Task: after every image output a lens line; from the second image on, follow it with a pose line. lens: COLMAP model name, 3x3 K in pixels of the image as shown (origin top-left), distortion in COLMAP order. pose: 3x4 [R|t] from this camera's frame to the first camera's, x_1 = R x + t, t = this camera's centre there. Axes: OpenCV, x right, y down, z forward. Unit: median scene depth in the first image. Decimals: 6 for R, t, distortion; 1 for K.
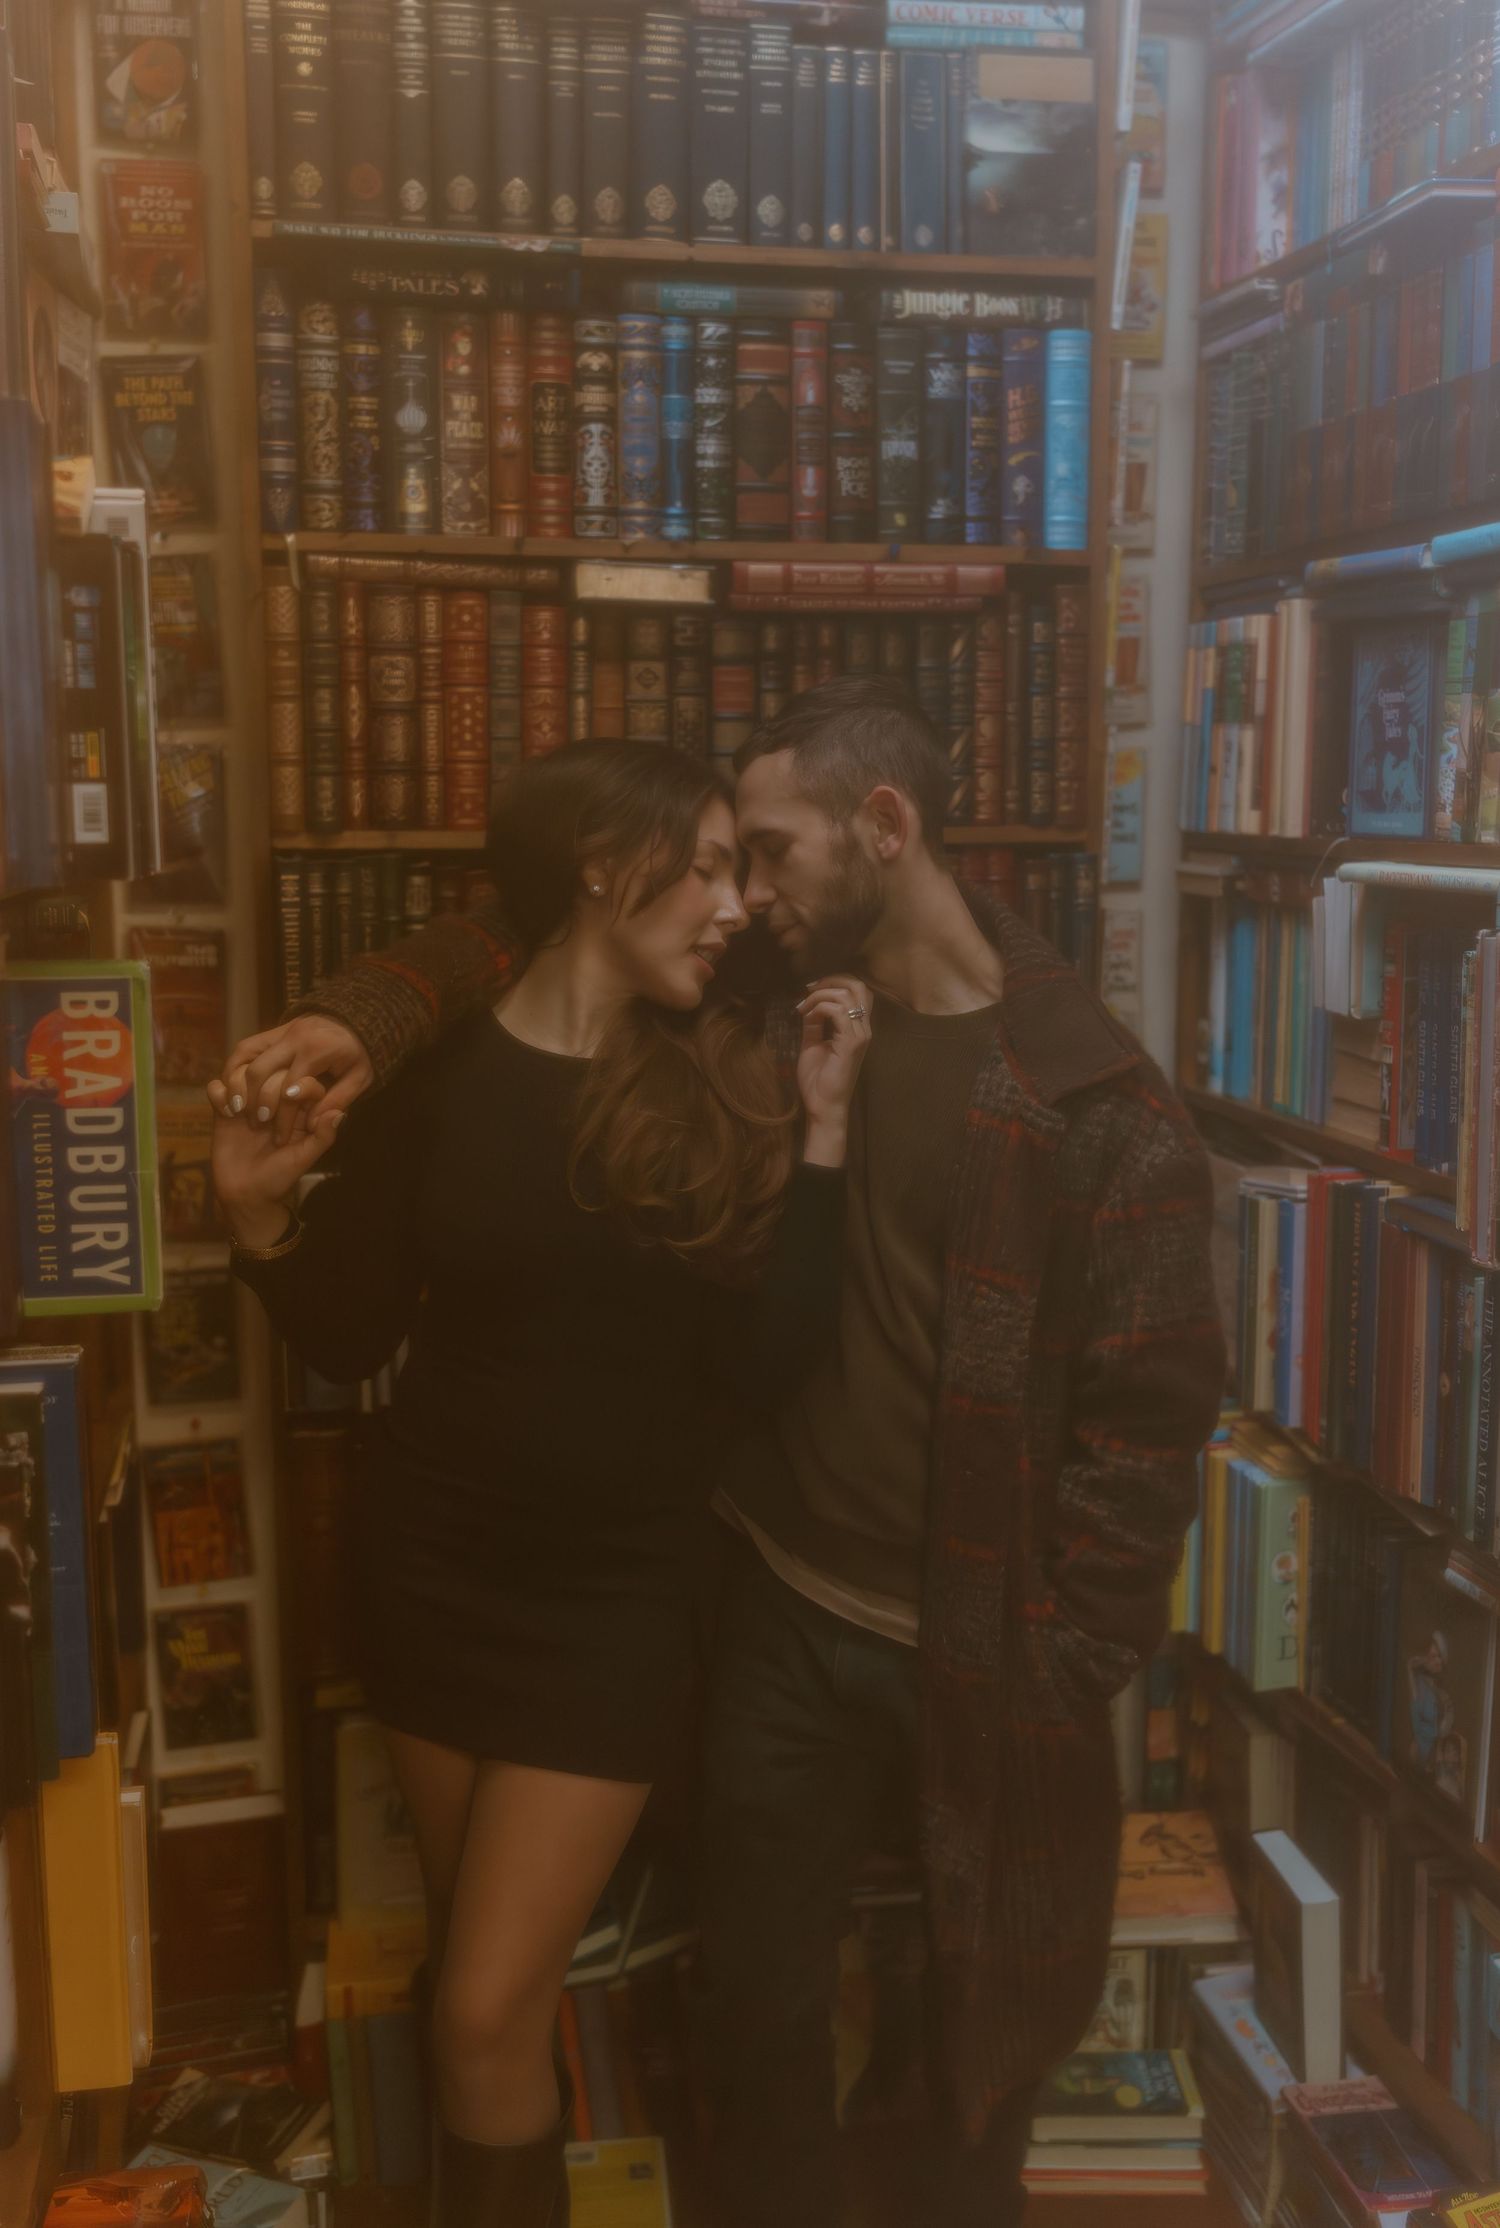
lens RADIAL K [[2059.5, 0, 753.0], [0, 2059.5, 1079.5], [0, 0, 1]] dist [0.049350, -0.069449]
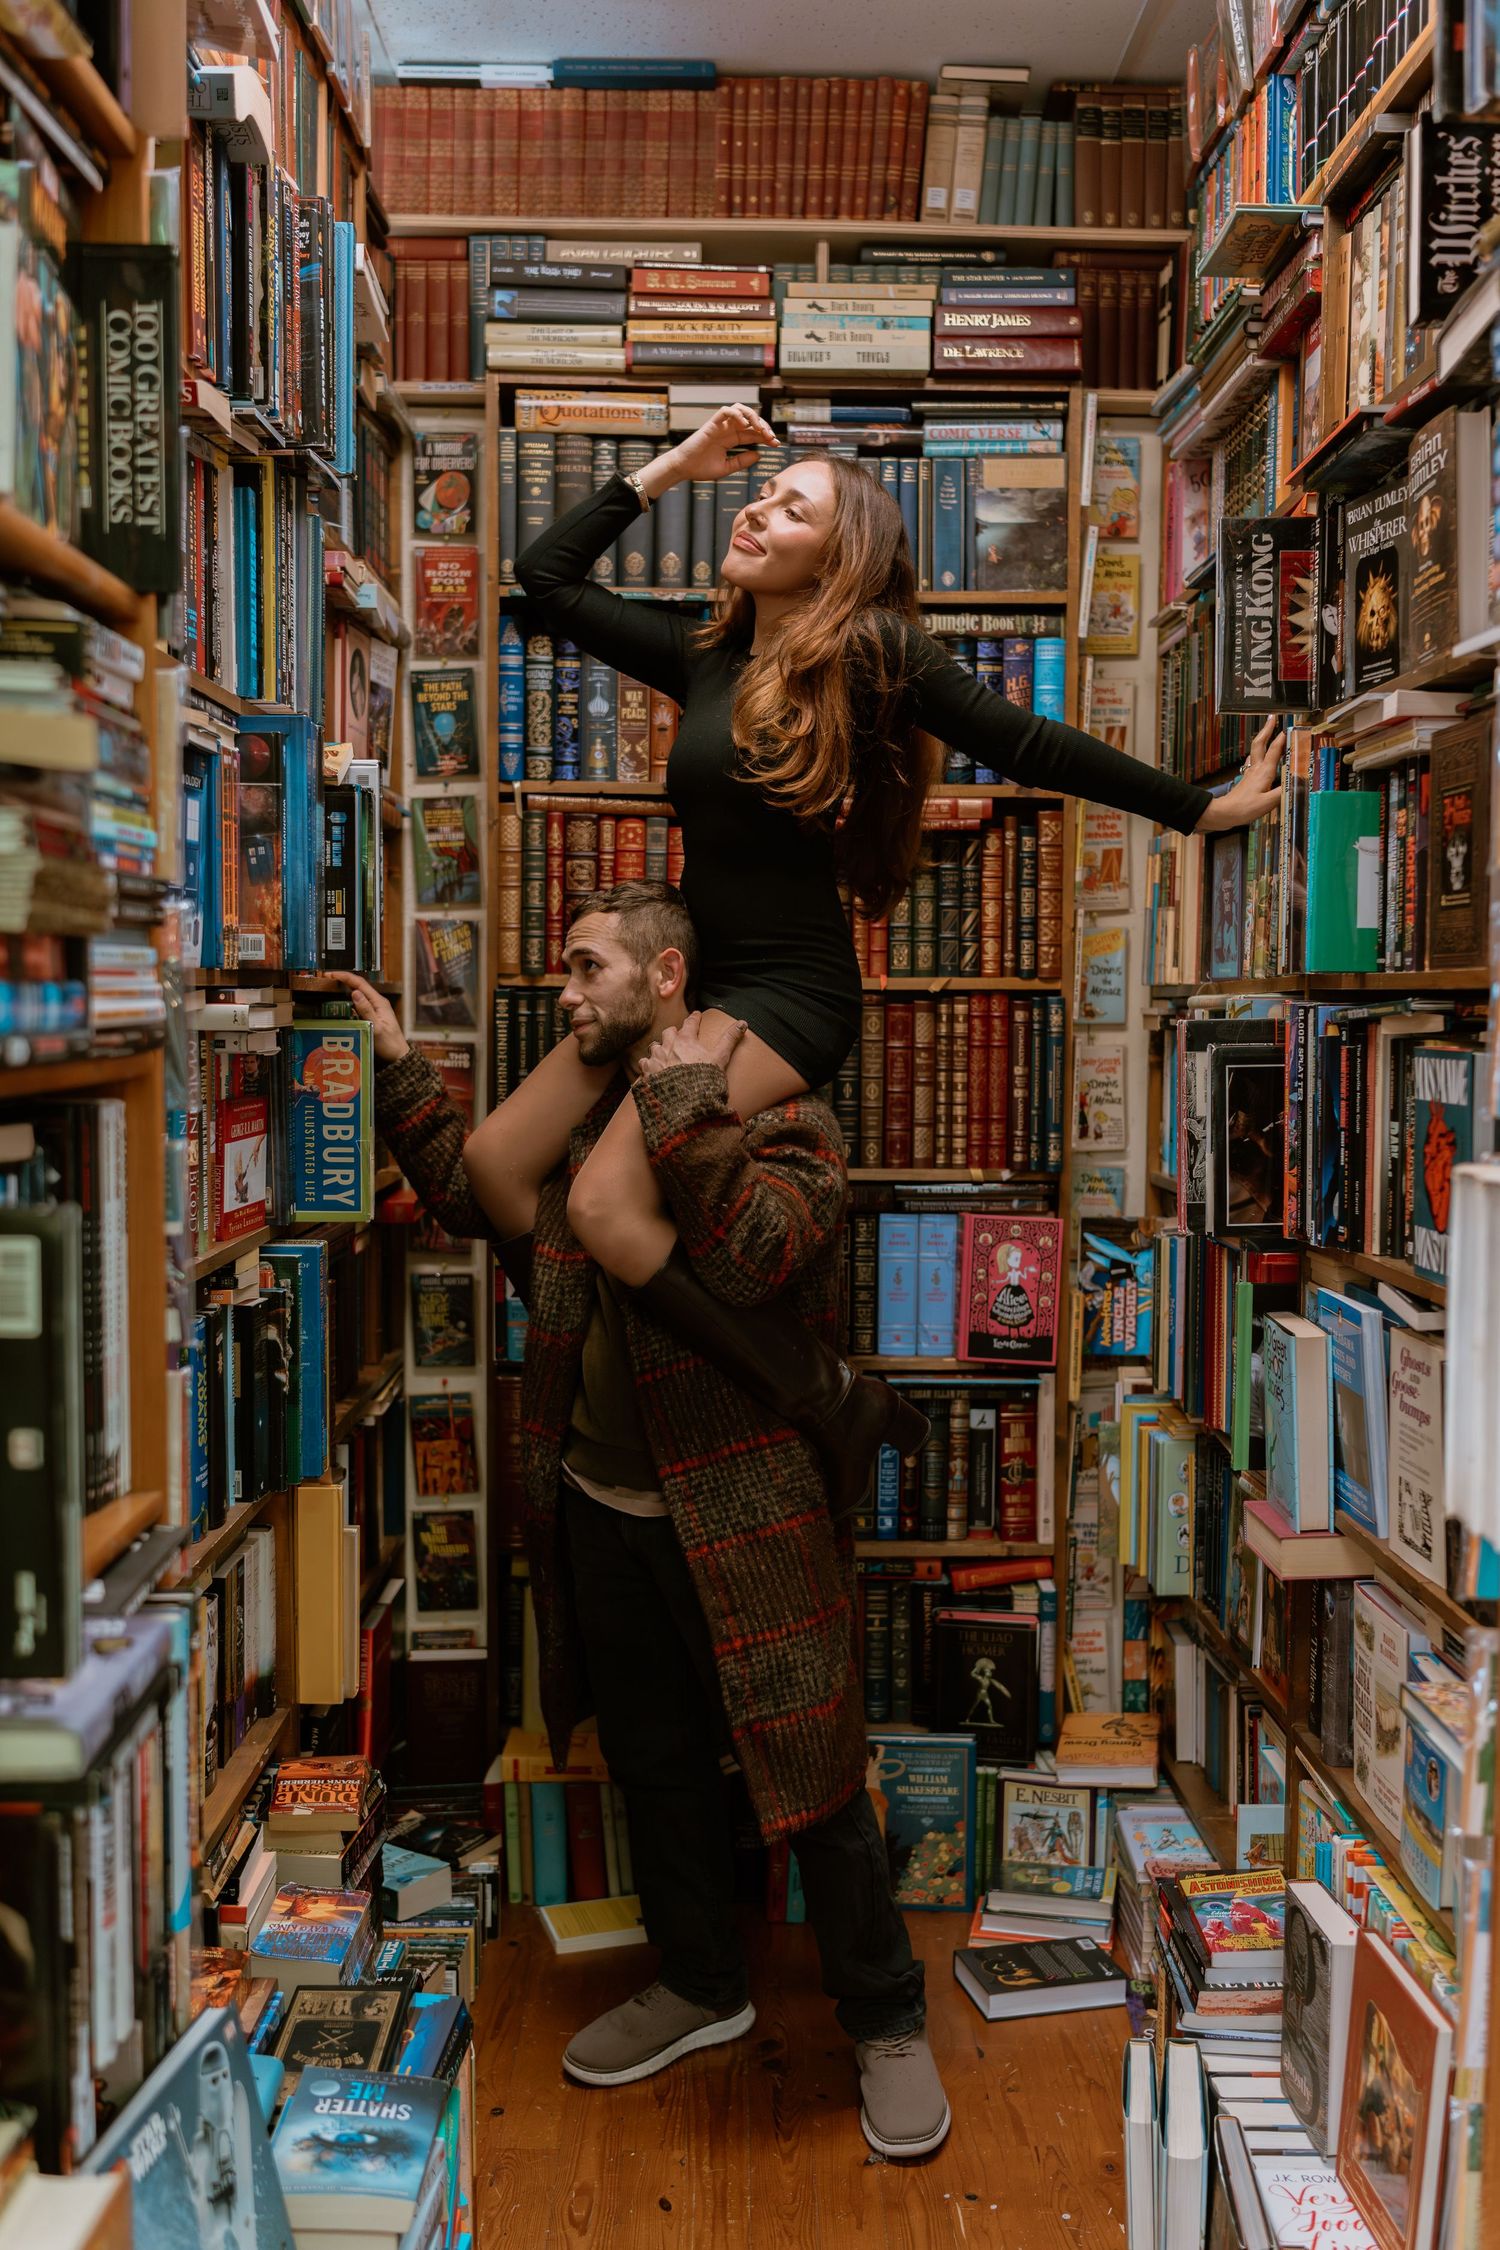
lens RADIAL K [[1876.6, 0, 750.0], [0, 1876.6, 1125.0], [0, 0, 1]] dist [0.033103, -0.008369]
pose [[0.985469, 0.021410, -0.168499, 0.180356], [-0.033967, 0.996826, -0.071995, 0.082006], [0.166422, 0.076672, 0.983069, -0.313169]]
